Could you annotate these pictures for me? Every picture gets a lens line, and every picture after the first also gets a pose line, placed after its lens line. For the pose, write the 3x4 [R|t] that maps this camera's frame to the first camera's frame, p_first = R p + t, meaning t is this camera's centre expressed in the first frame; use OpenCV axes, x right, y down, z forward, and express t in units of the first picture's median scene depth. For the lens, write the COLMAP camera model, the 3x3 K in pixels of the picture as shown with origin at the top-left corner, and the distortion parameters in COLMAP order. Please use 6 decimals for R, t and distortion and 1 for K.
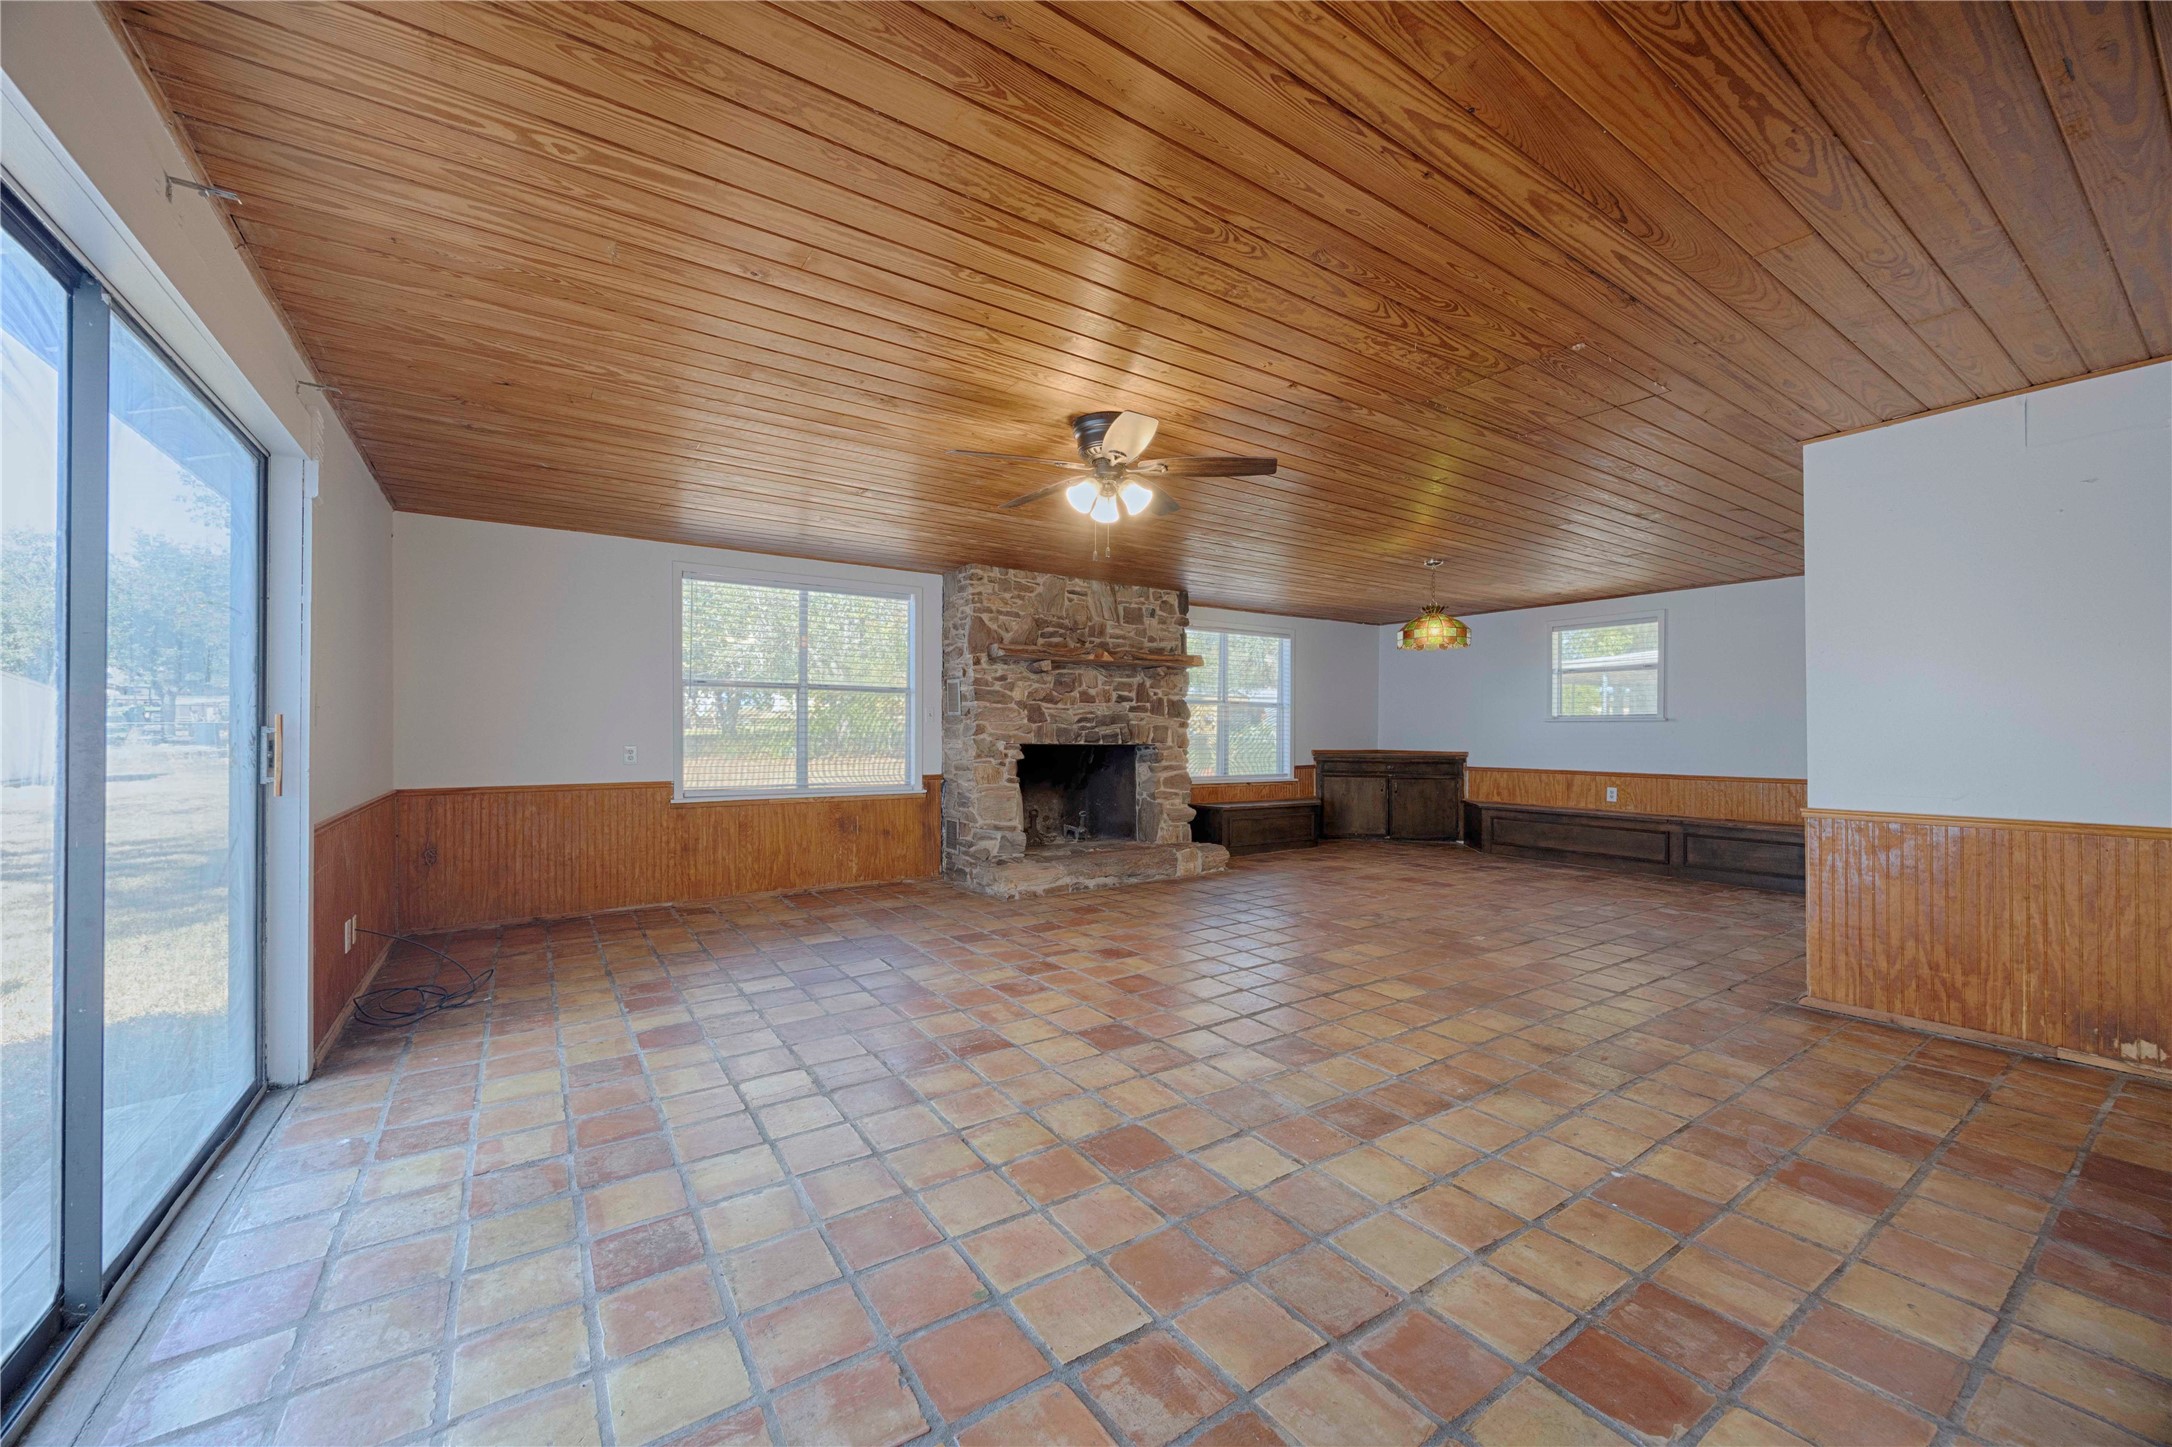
lens RADIAL K [[834.9, 0, 1090.3], [0, 834.9, 720.4], [0, 0, 1]] dist [-0.002961, -0.000177]
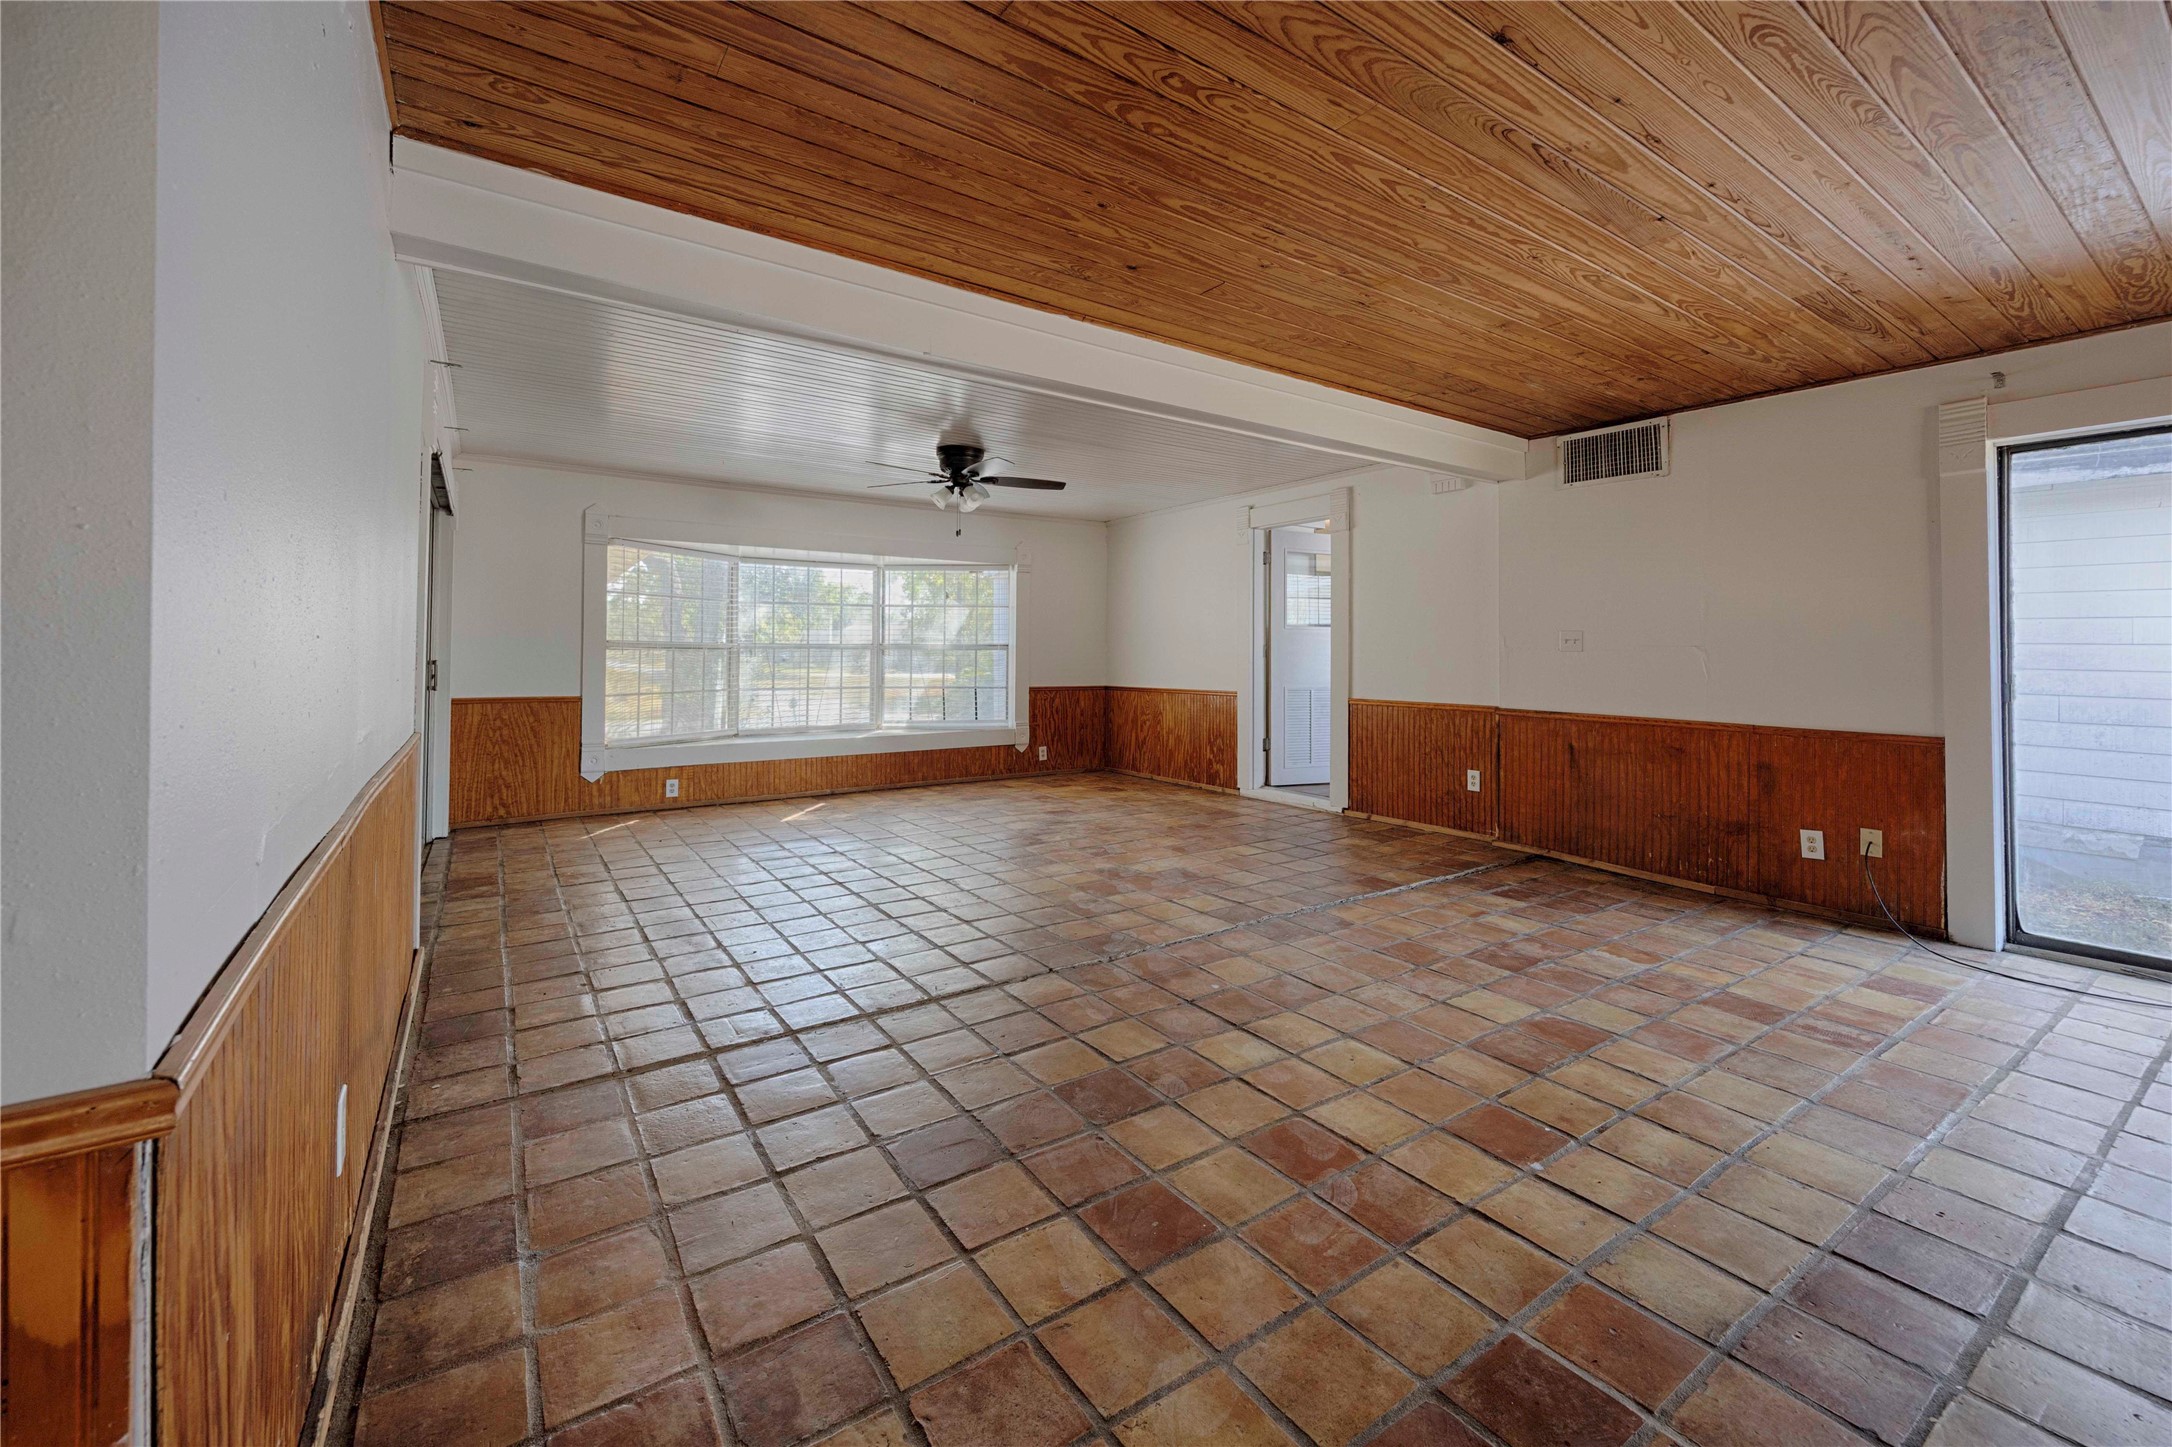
lens RADIAL K [[890.6, 0, 1095.3], [0, 890.6, 657.0], [0, 0, 1]] dist [-0.001200, -0.000095]
pose [[-0.999974, -0.005404, -0.004671, 1.176594], [-0.005344, 0.999906, -0.012665, 0.036890], [0.004739, -0.012640, -0.999909, 2.066373]]
